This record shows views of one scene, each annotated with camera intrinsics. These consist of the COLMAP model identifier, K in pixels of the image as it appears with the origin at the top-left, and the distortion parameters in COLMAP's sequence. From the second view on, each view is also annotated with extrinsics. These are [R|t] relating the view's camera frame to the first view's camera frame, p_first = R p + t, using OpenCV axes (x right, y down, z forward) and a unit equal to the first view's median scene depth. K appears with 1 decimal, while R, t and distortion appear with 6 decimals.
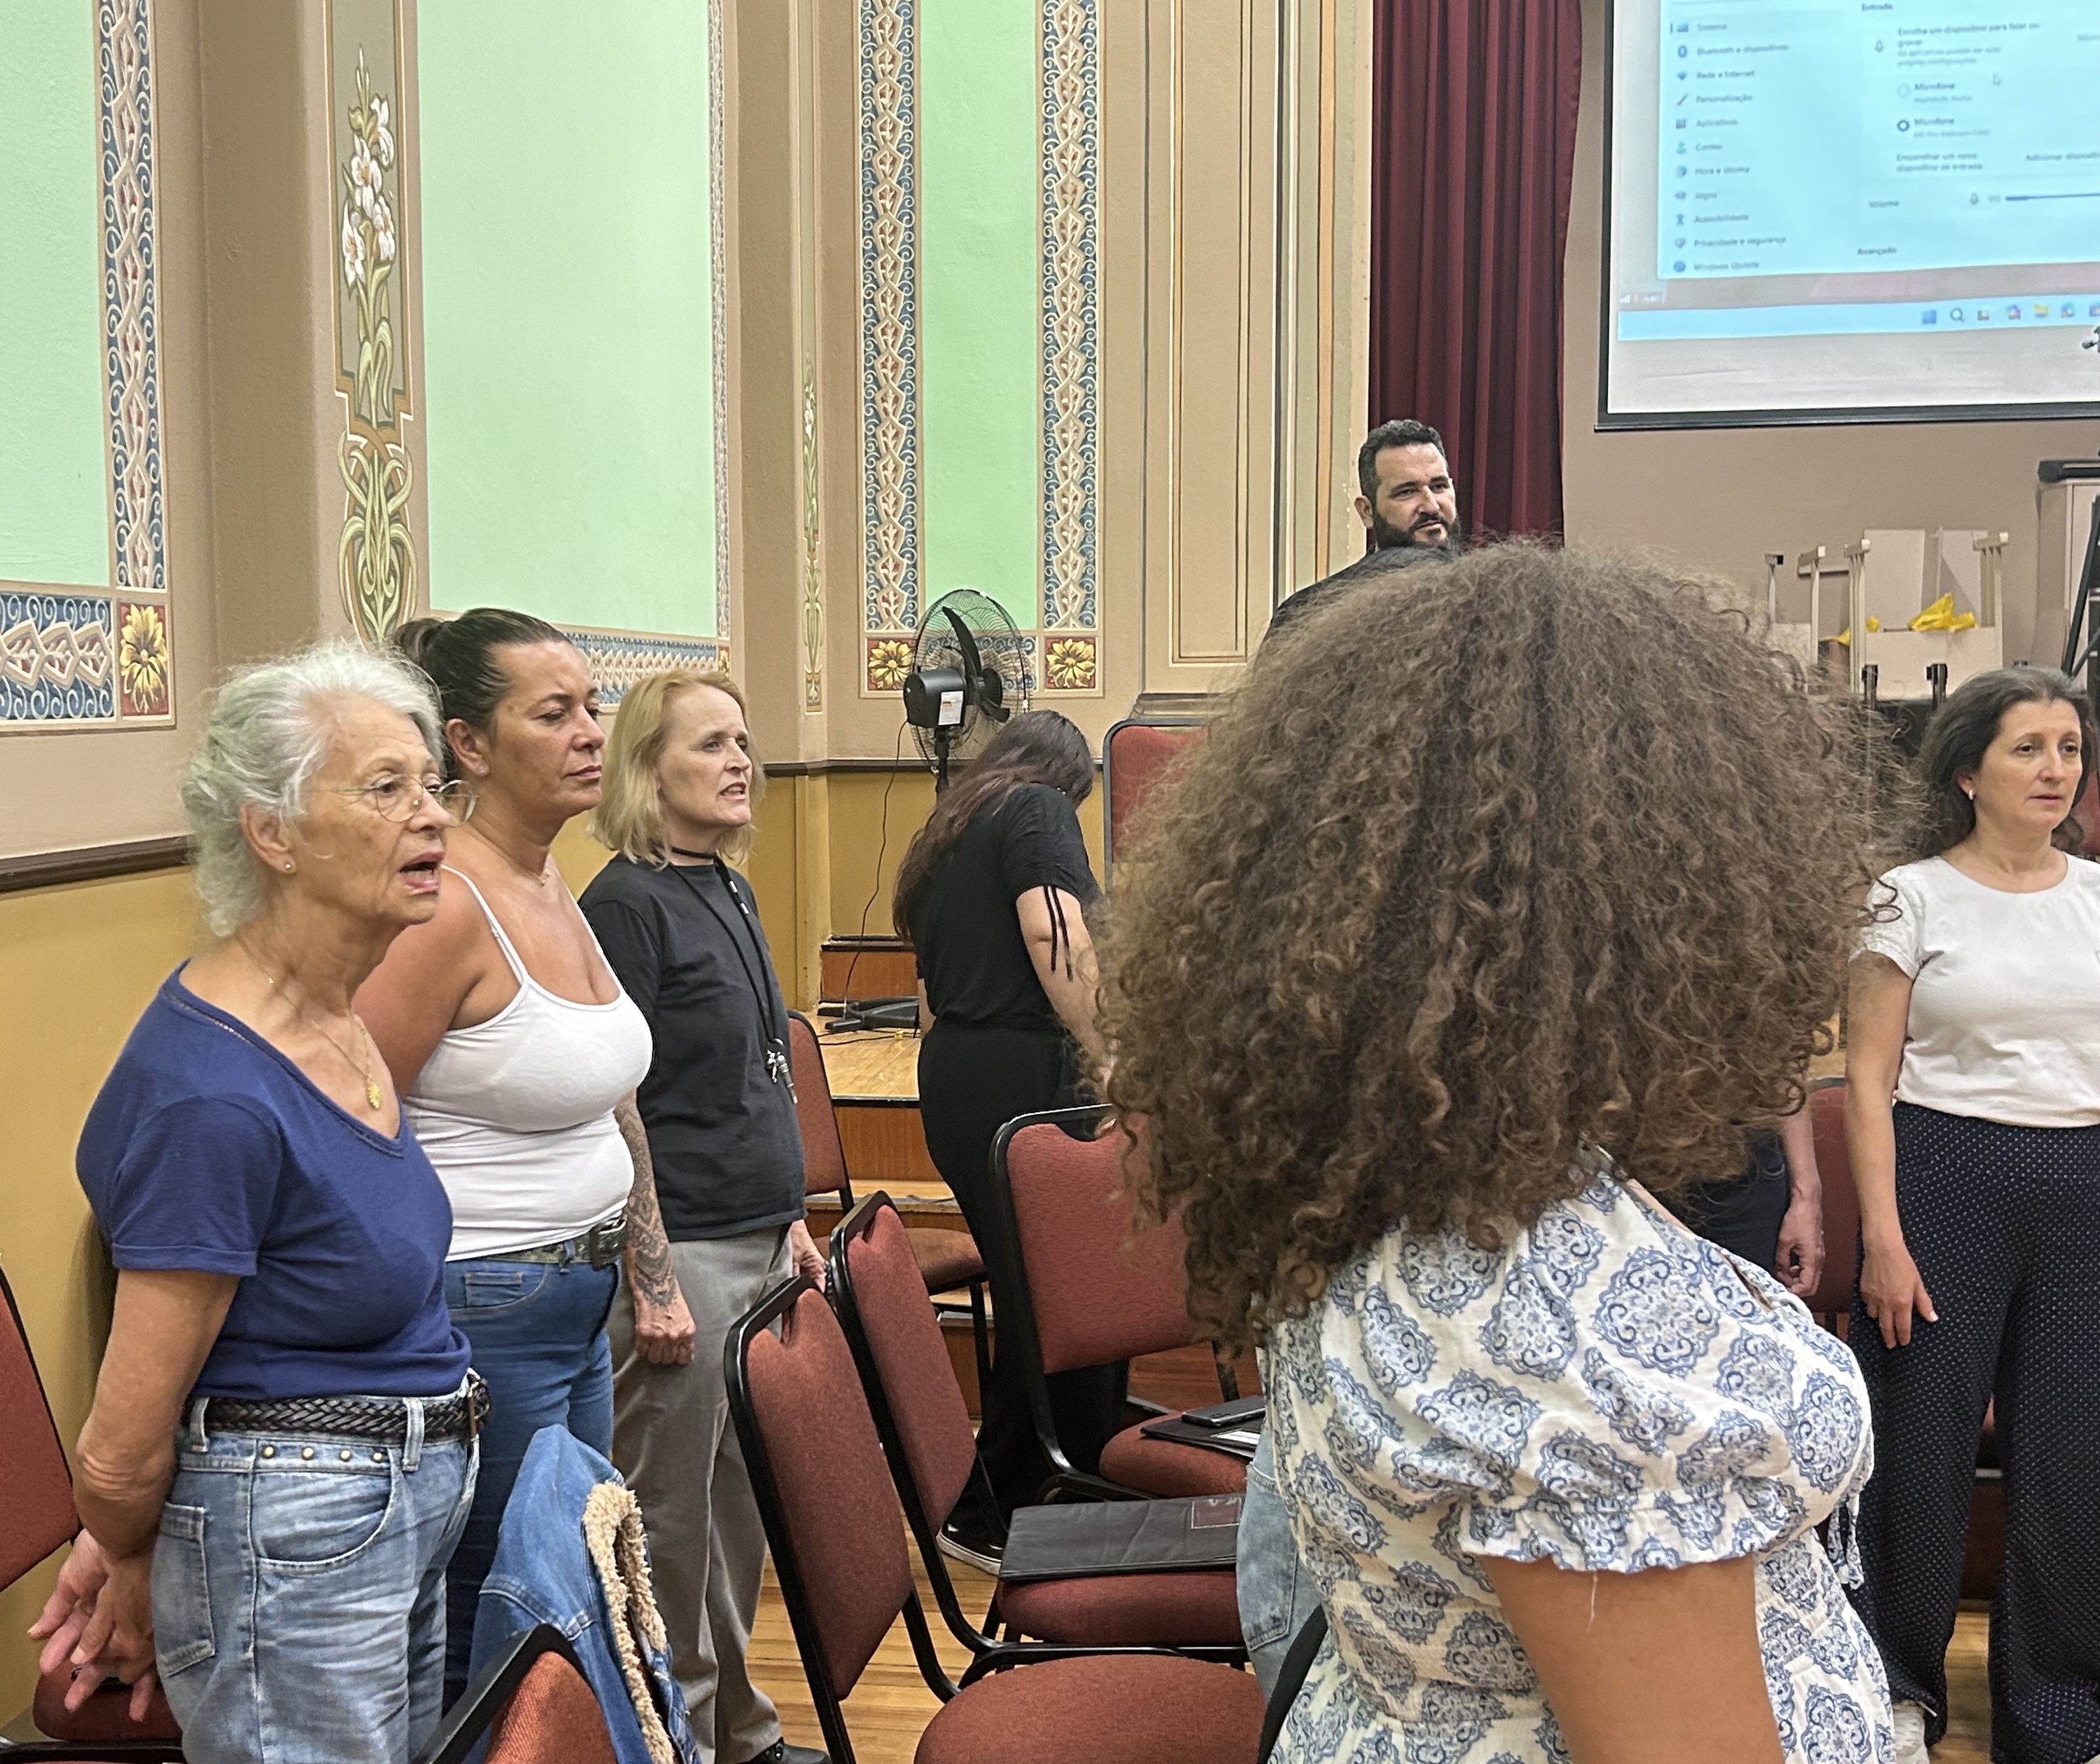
lens RADIAL K [[2650.7, 0, 1050.0], [0, 2650.7, 882.0], [0, 0, 1]] dist [0.129231, -0.285138]
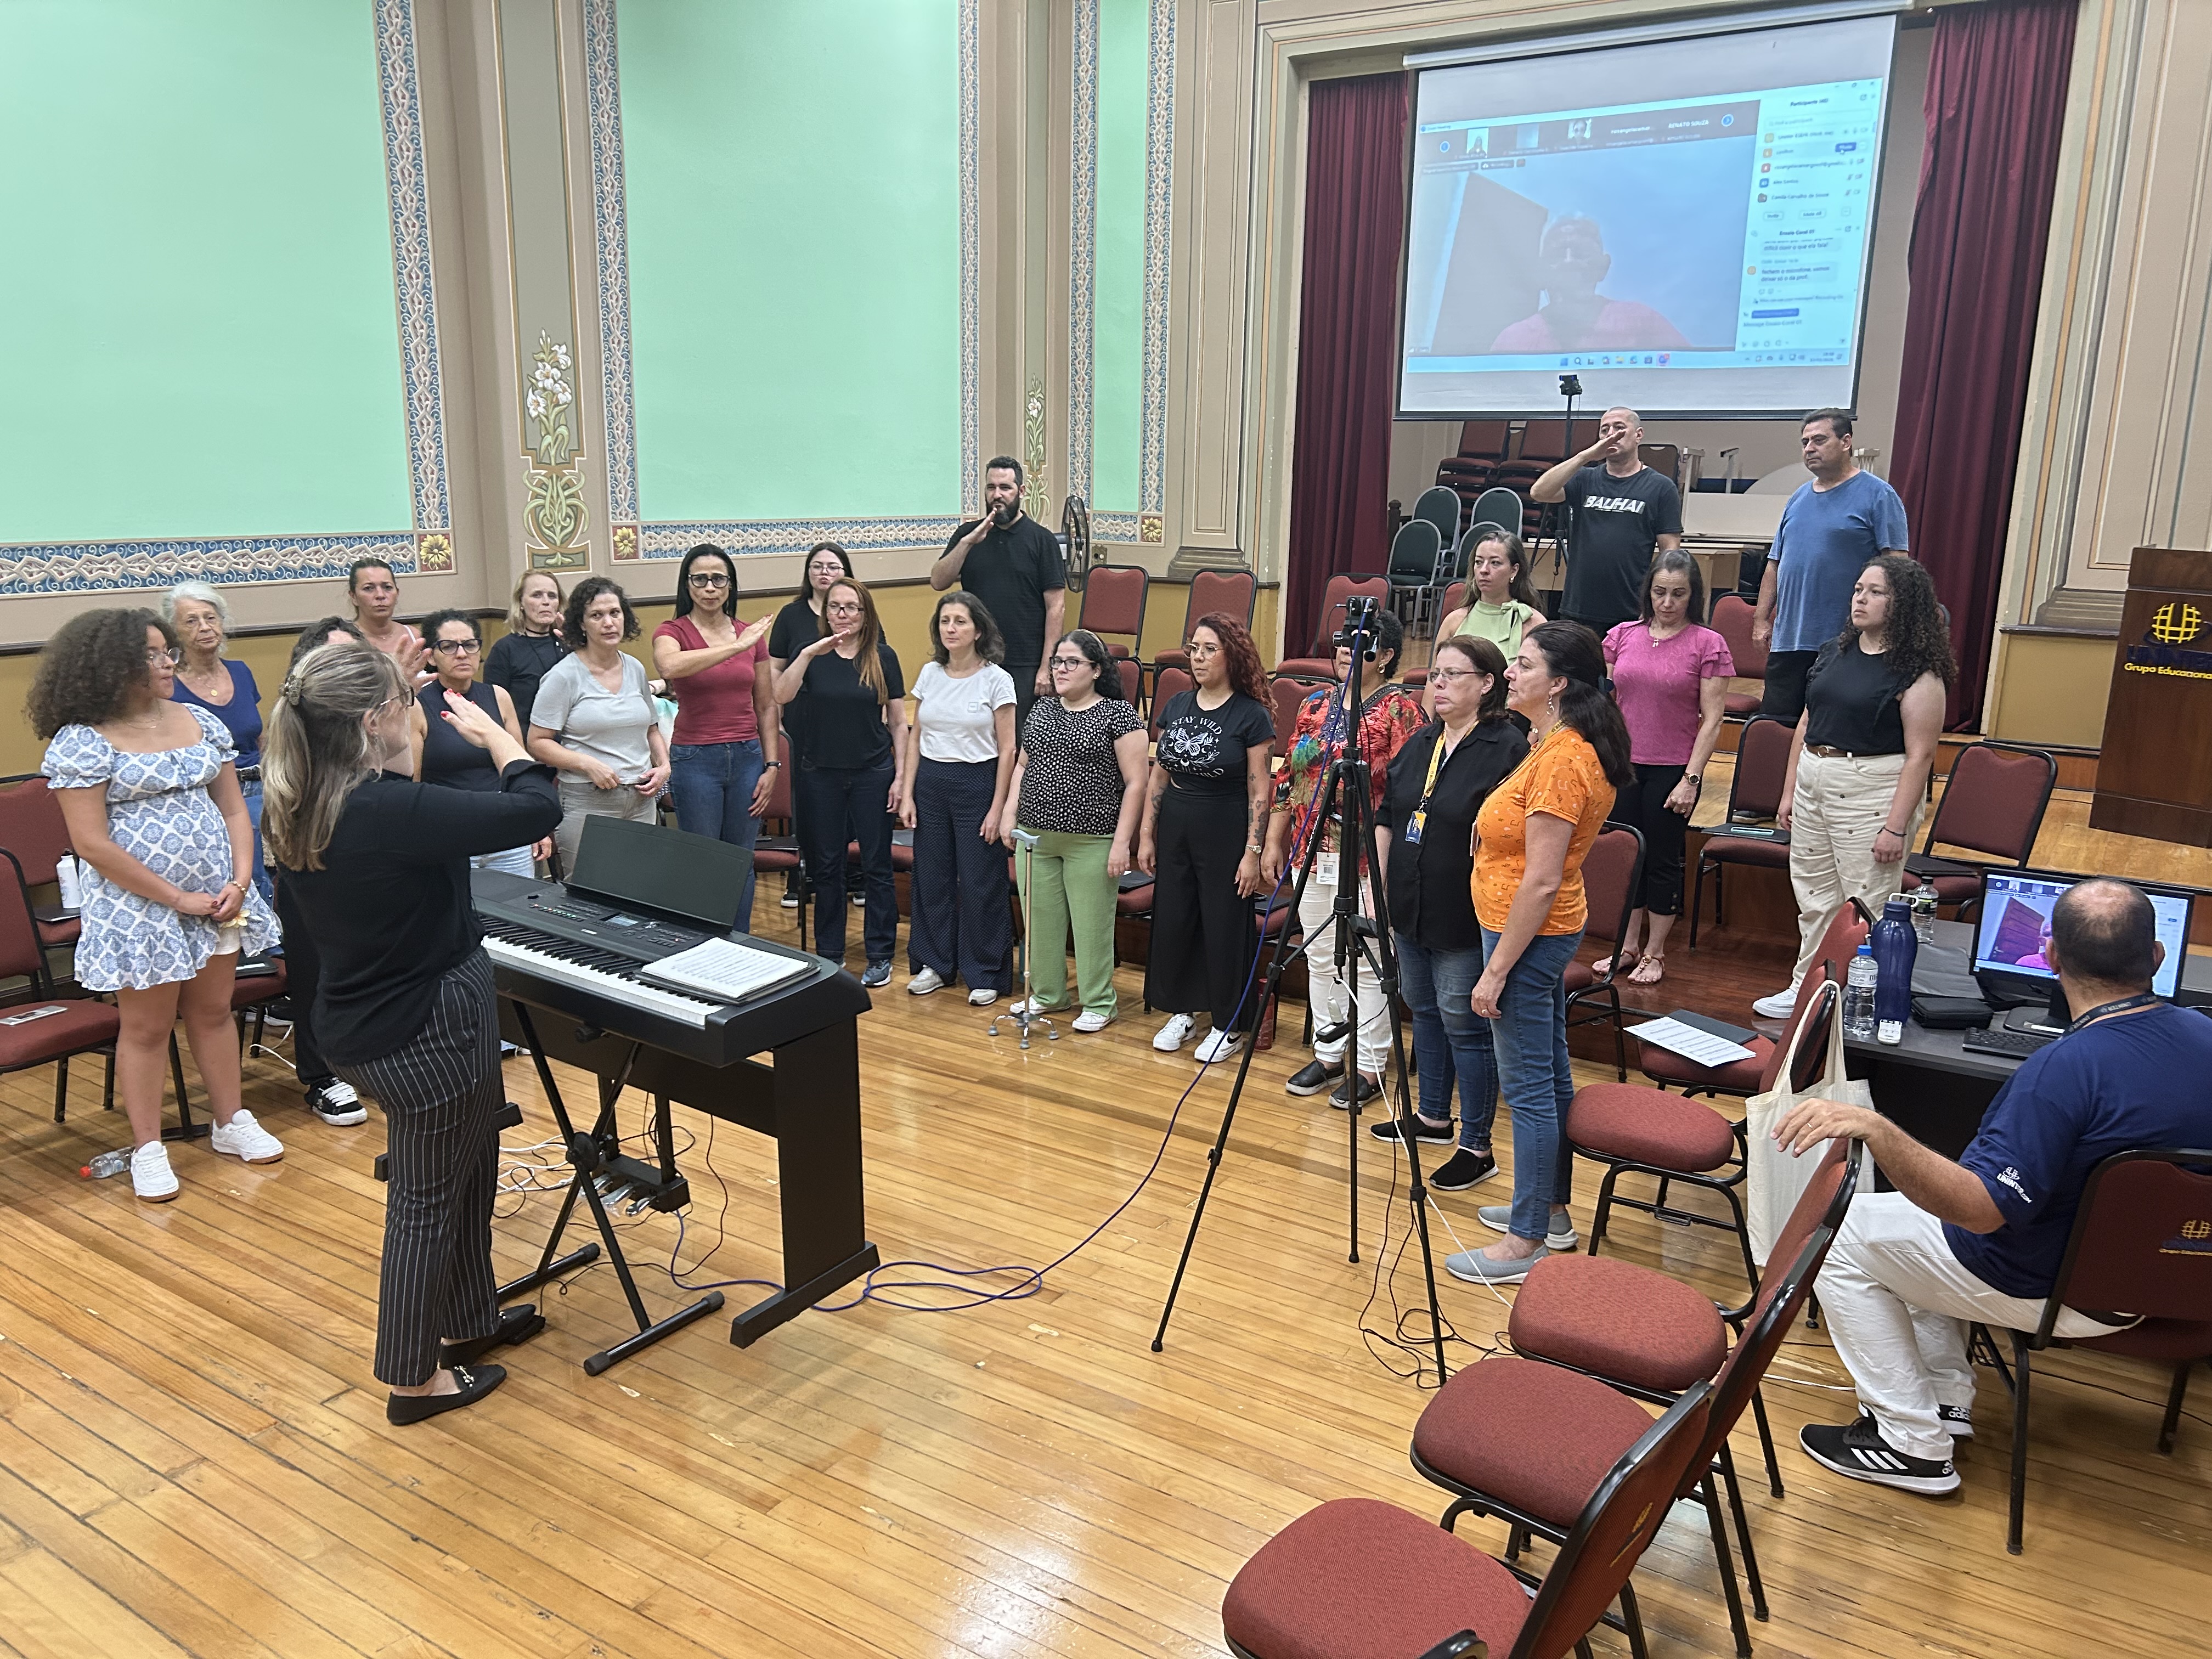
lens RADIAL K [[1600.0, 0, 1106.0], [0, 1600.0, 829.5], [0, 0, 1]] dist [0.046723, -0.070771]
pose [[0.916191, 0.113285, -0.384397, 0.482739], [-0.056582, 0.986171, 0.155772, -0.044735], [0.396728, -0.120967, 0.909931, -0.174076]]
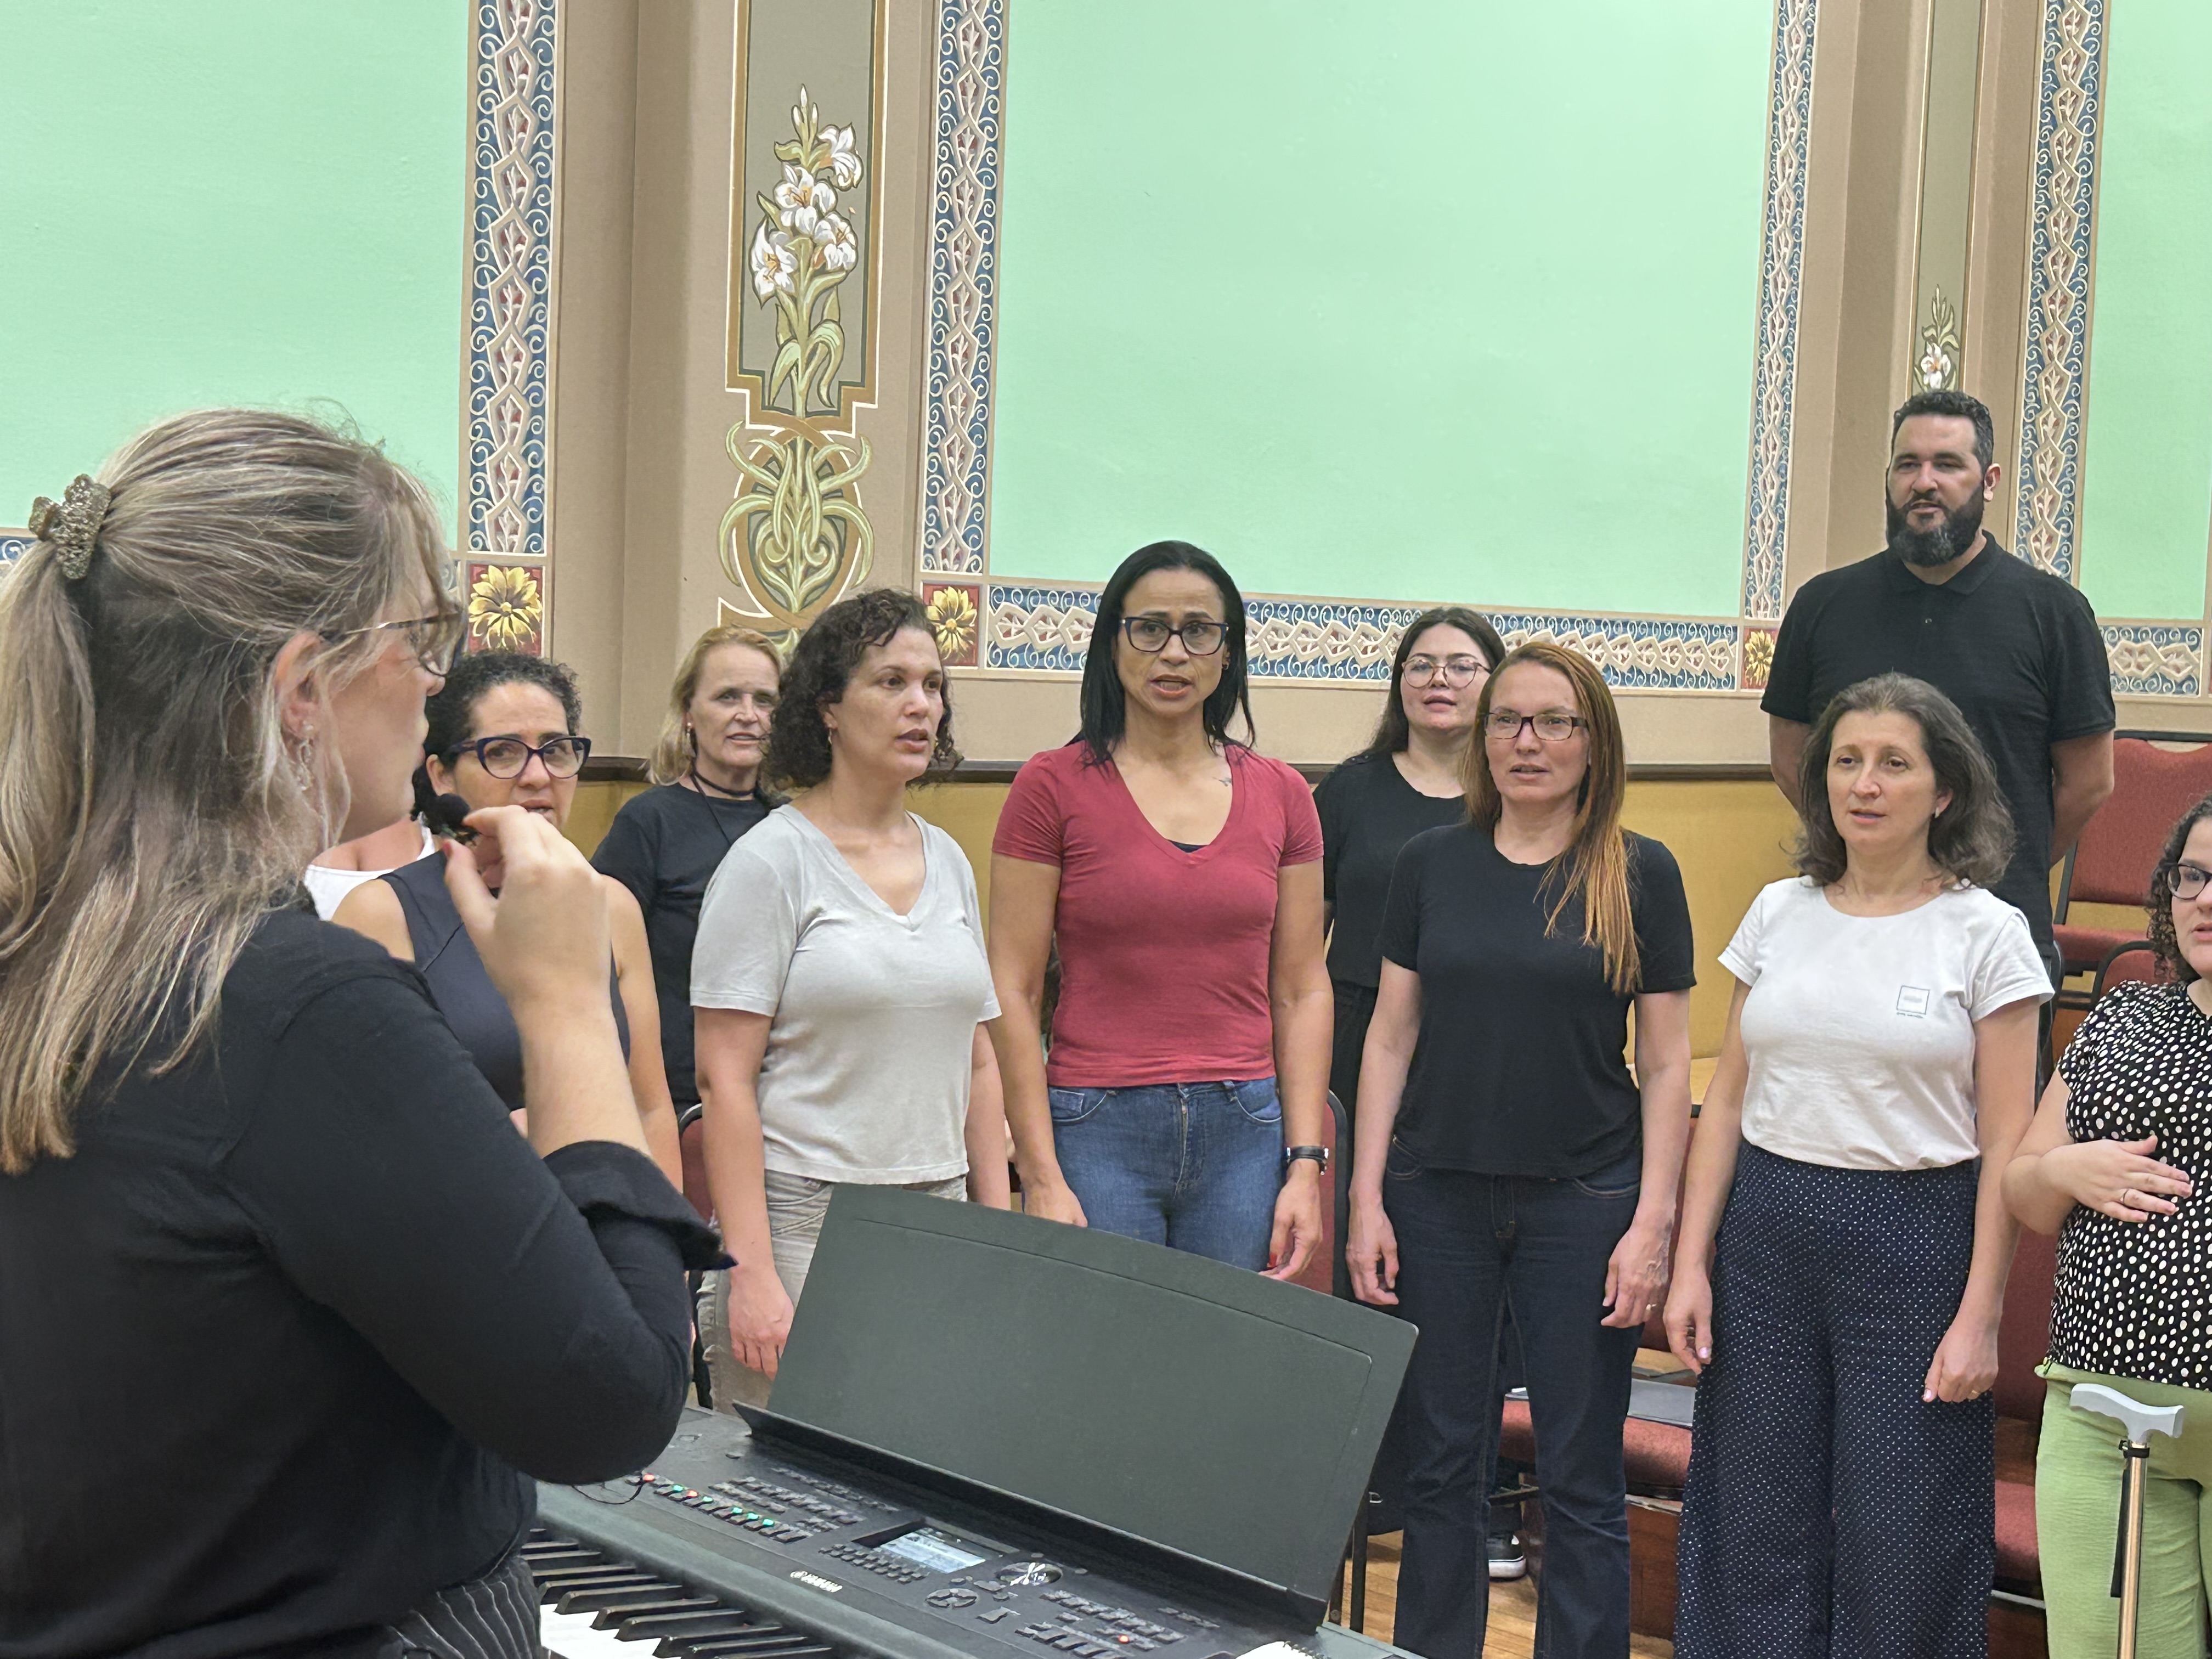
lens RADIAL K [[3434.6, 0, 1106.0], [0, 3434.6, 829.5], [0, 0, 1]] dist [0.186946, -0.623135]
pose [[0.796536, 0.074580, -0.599973, 0.373258], [-0.089948, 0.995937, 0.004384, -0.006293], [0.597862, 0.050474, 0.800008, -0.045128]]
